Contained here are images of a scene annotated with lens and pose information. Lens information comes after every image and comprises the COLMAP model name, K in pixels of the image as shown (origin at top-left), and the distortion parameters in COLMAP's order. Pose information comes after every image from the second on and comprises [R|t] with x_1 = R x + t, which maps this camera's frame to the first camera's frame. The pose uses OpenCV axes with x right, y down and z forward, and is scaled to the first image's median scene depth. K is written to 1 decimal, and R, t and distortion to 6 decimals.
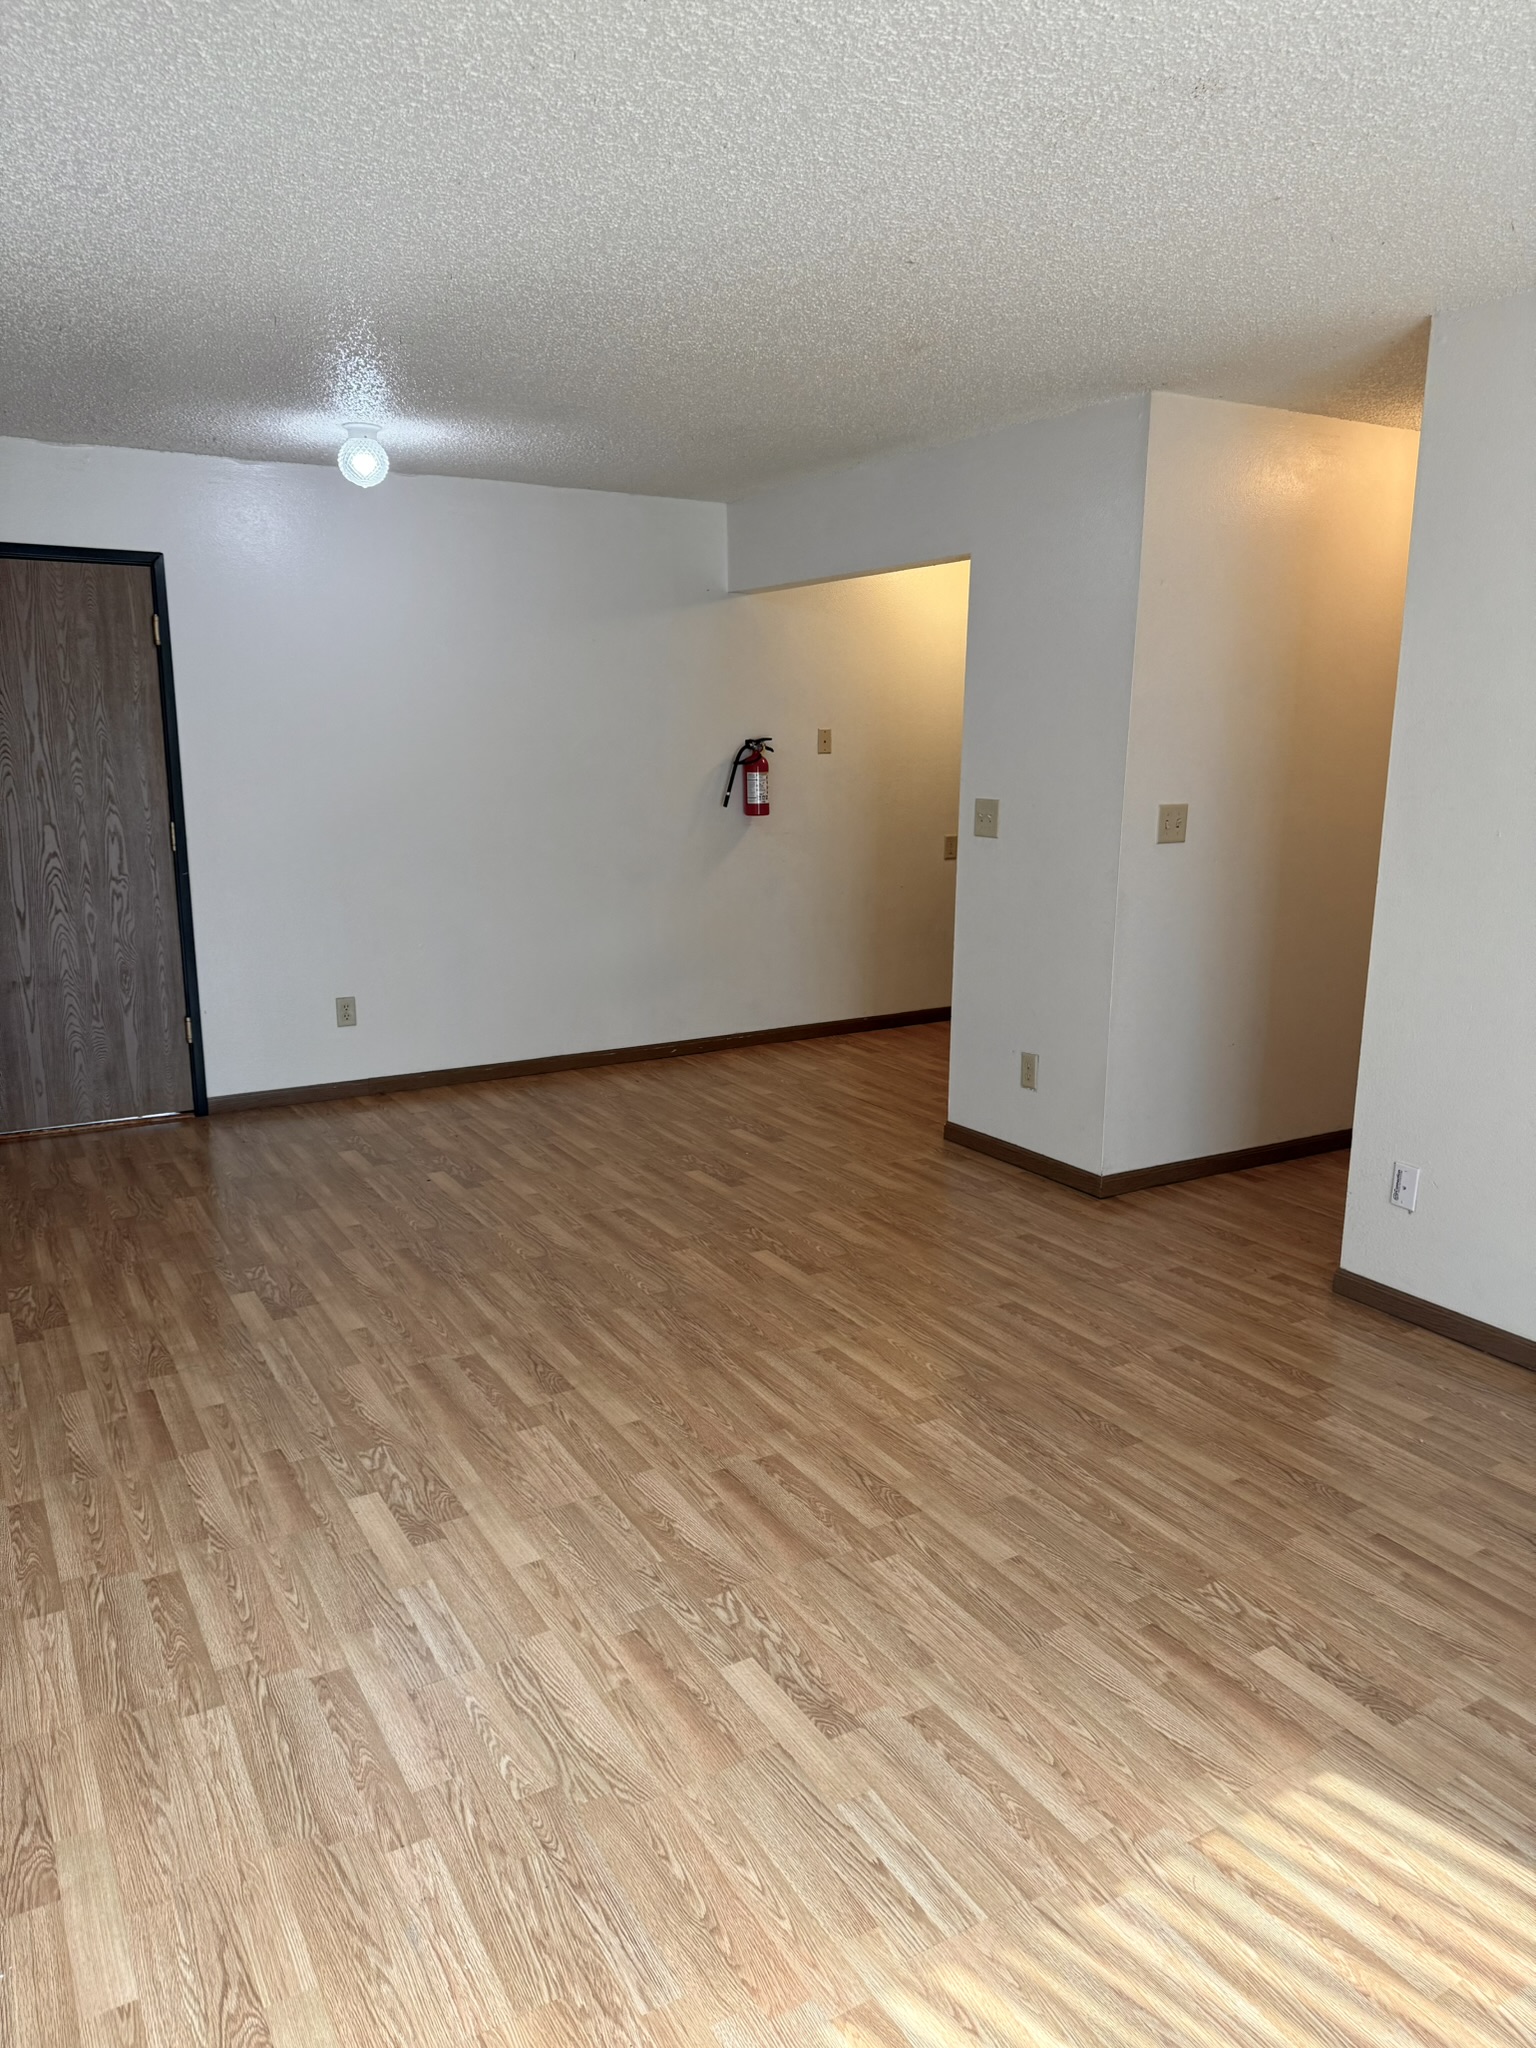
lens RADIAL K [[1431.3, 0, 768.0], [0, 1431.3, 1024.0], [0, 0, 1]] dist [0.147603, -0.296446]
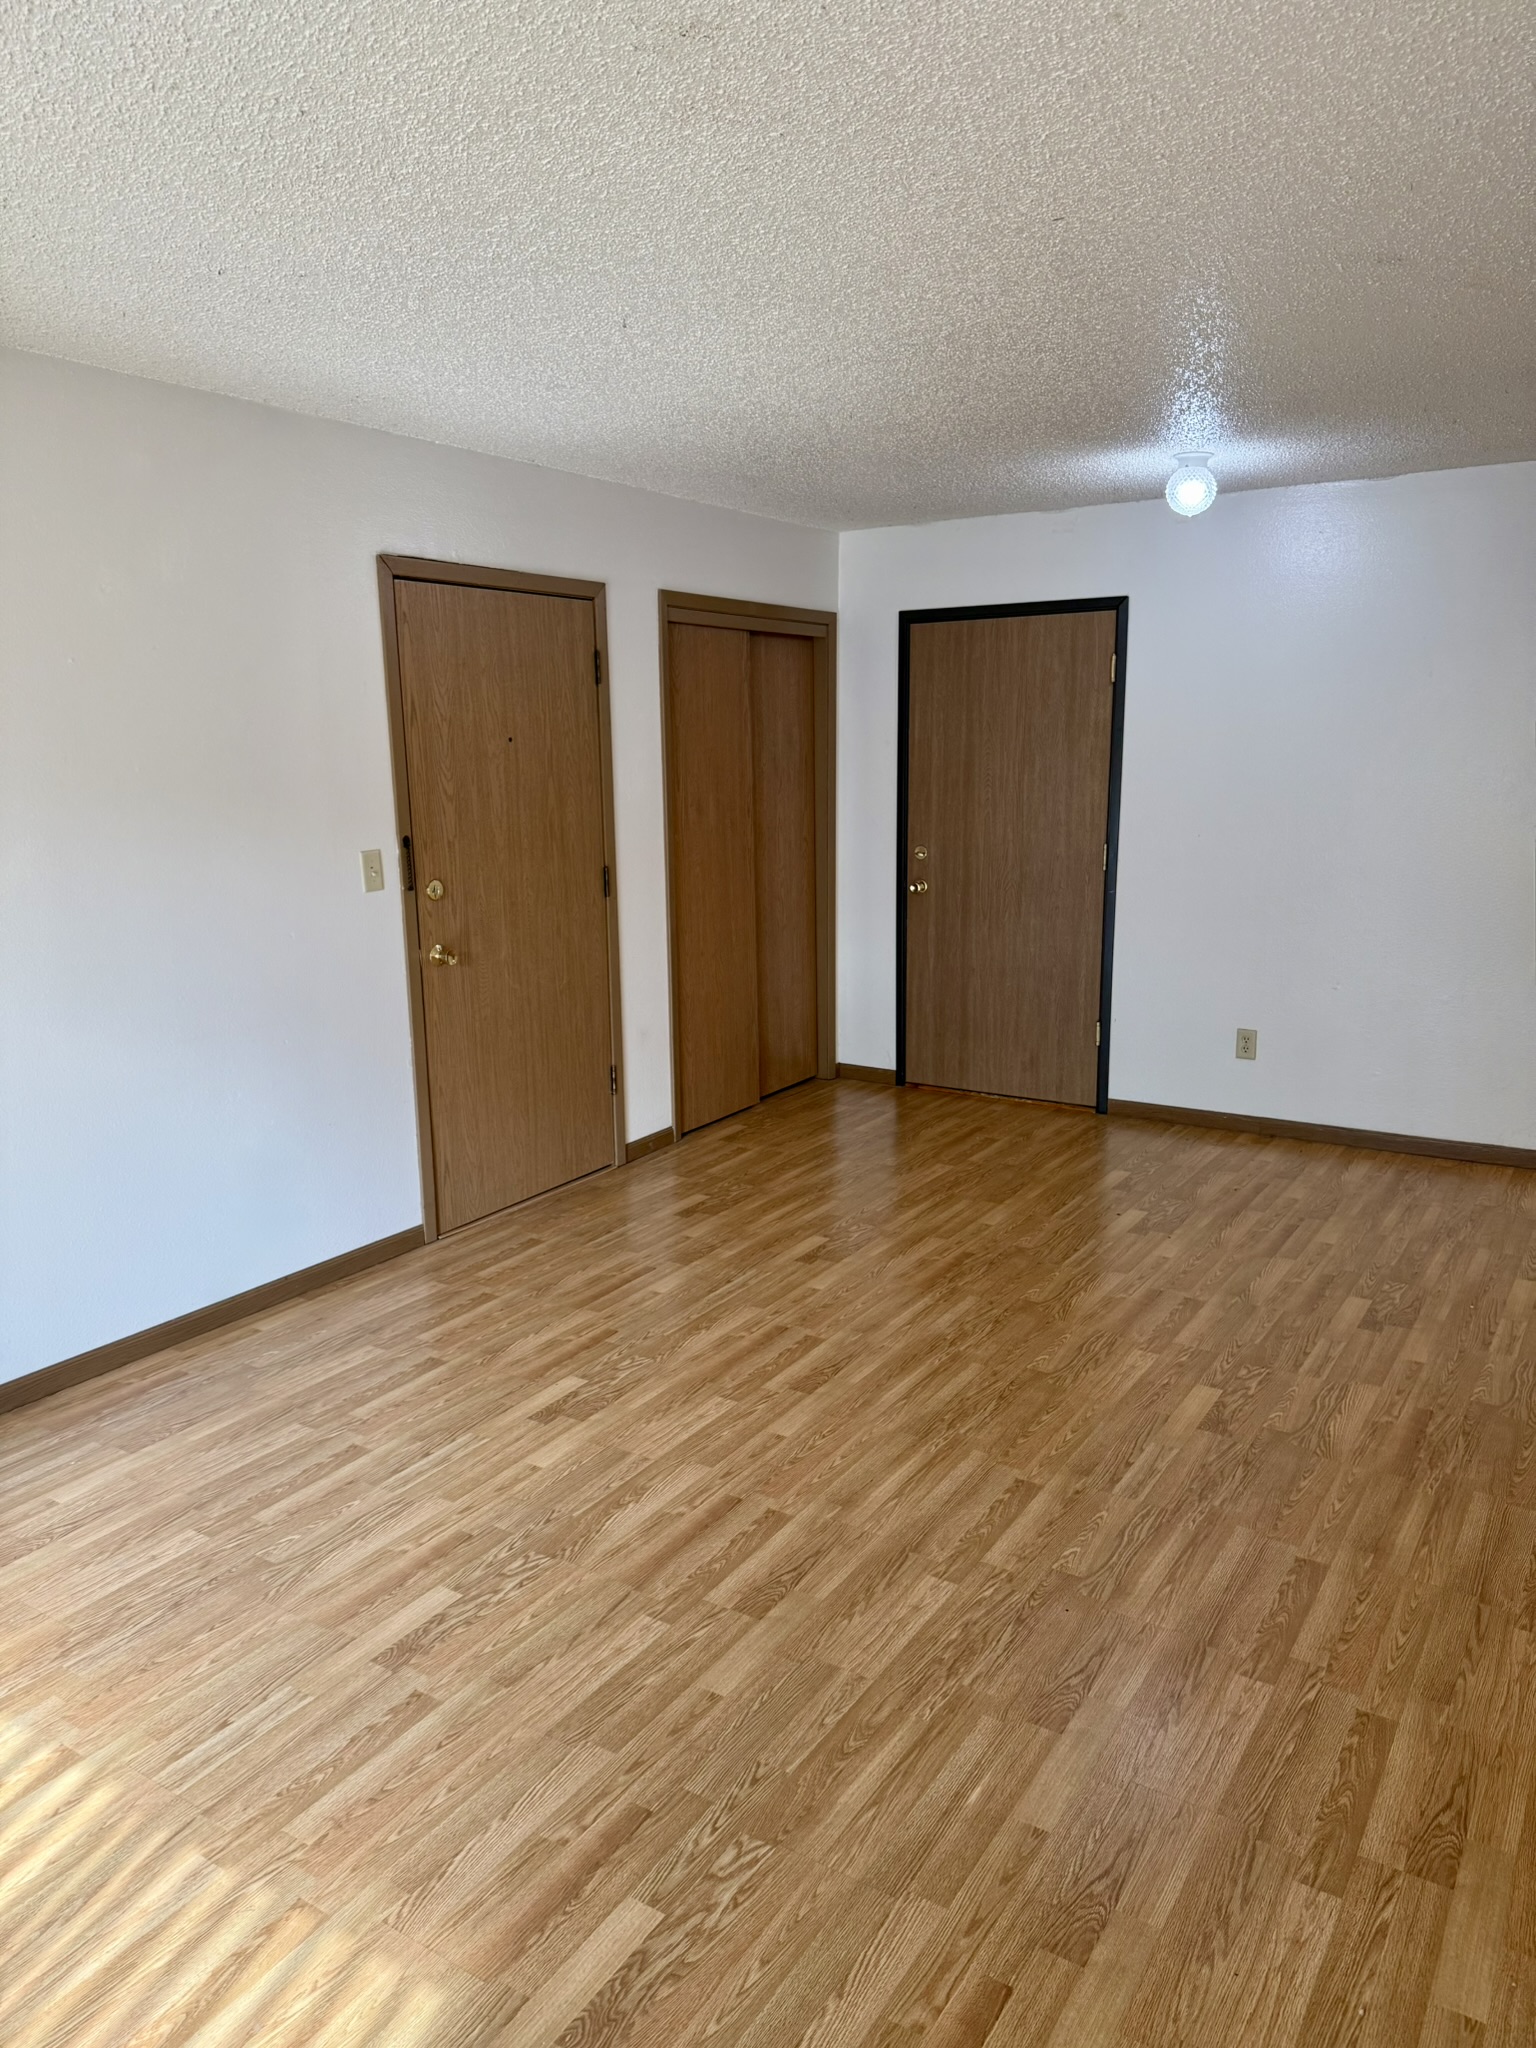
lens RADIAL K [[1421.2, 0, 760.0], [0, 1421.2, 1037.8], [0, 0, 1]] dist [0.102760, -0.191098]
pose [[0.455908, 0.171842, -0.873280, 0.723712], [-0.166129, 0.980370, 0.106186, -0.109606], [0.874385, 0.096666, 0.475507, 0.448892]]
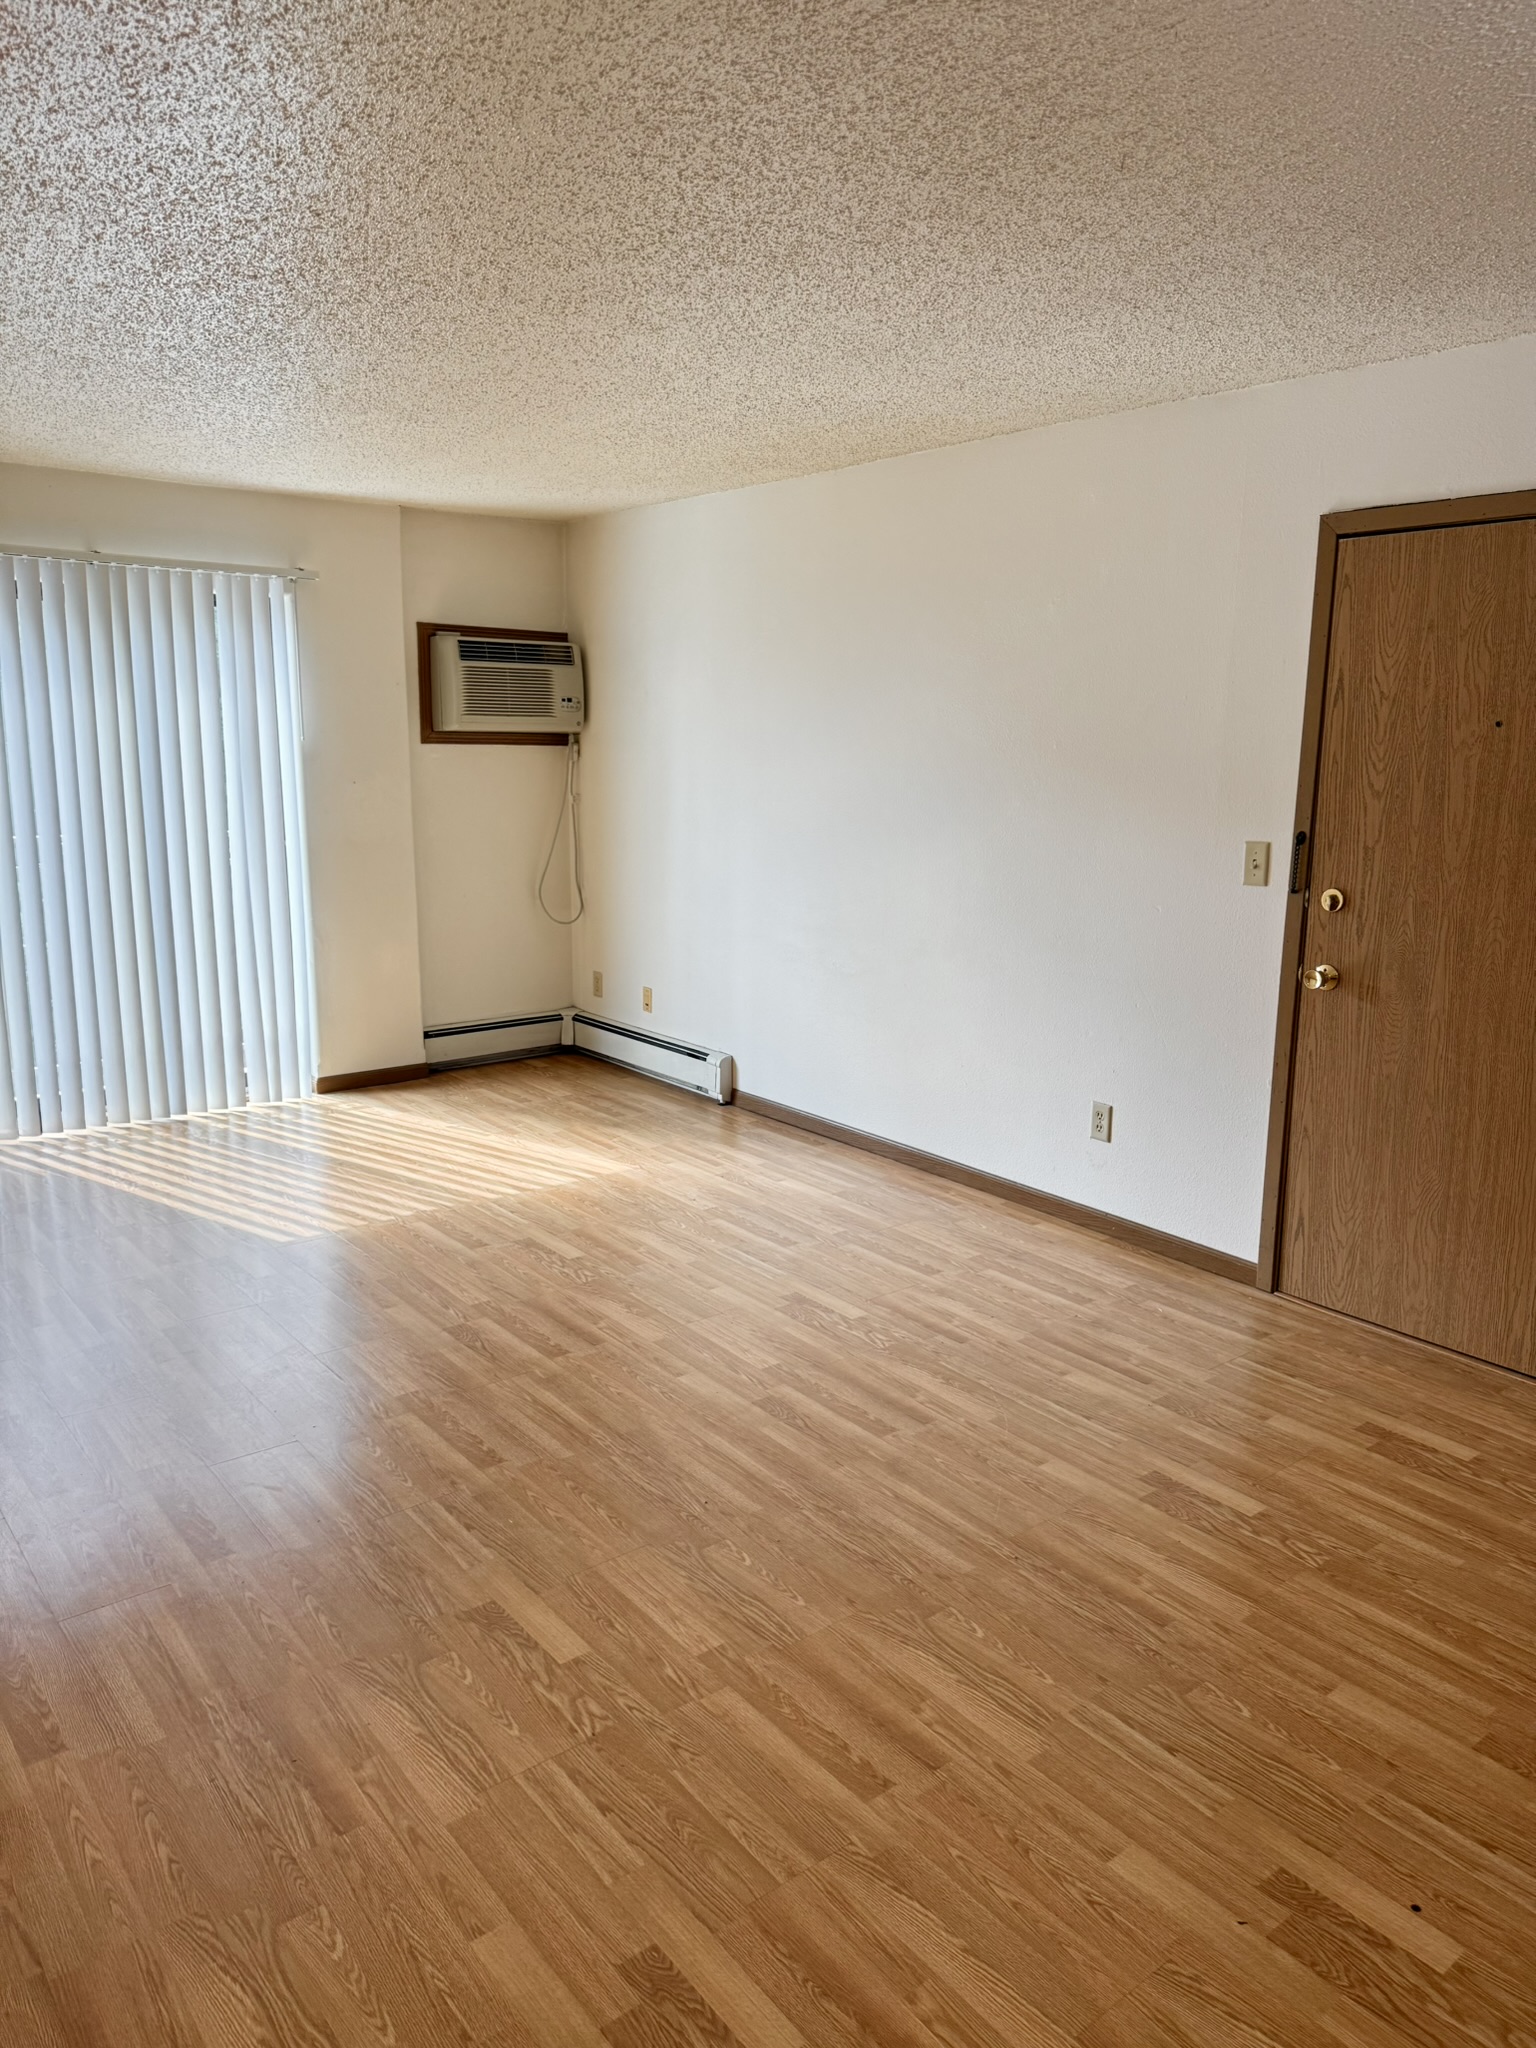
lens RADIAL K [[1431.3, 0, 768.0], [0, 1431.3, 1024.0], [0, 0, 1]] dist [0.147603, -0.296446]
pose [[-0.989766, 0.011509, -0.142232, -0.003863], [-0.045527, 0.919183, 0.391190, -0.392929], [0.135240, 0.393662, -0.909253, 1.833205]]
